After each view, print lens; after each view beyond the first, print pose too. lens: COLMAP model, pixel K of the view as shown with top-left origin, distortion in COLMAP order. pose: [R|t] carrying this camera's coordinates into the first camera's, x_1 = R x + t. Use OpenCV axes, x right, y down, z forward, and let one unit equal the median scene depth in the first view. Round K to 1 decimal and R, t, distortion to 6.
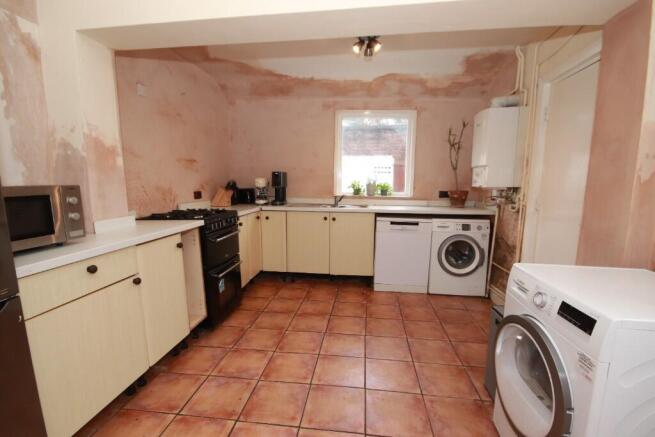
lens RADIAL K [[303.3, 0, 325.5], [0, 303.3, 221.6], [0, 0, 1]] dist [0.000077, 0.000129]
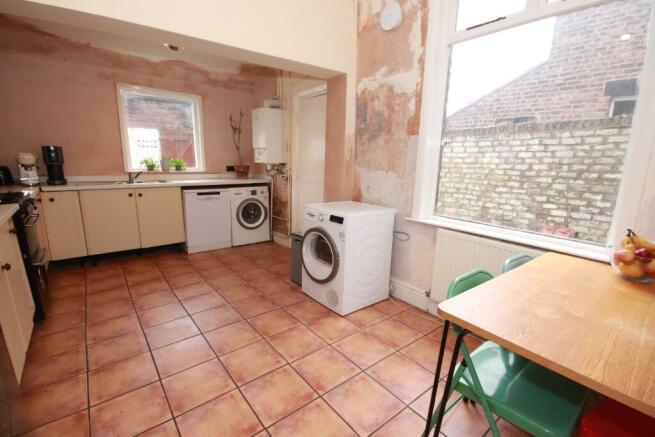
lens RADIAL K [[303.3, 0, 325.5], [0, 303.3, 221.6], [0, 0, 1]] dist [0.000077, 0.000129]
pose [[0.701846, -0.141229, 0.698188, -0.272761], [0.080456, 0.989593, 0.119297, 0.010151], [-0.707770, -0.027554, 0.705905, -0.191003]]
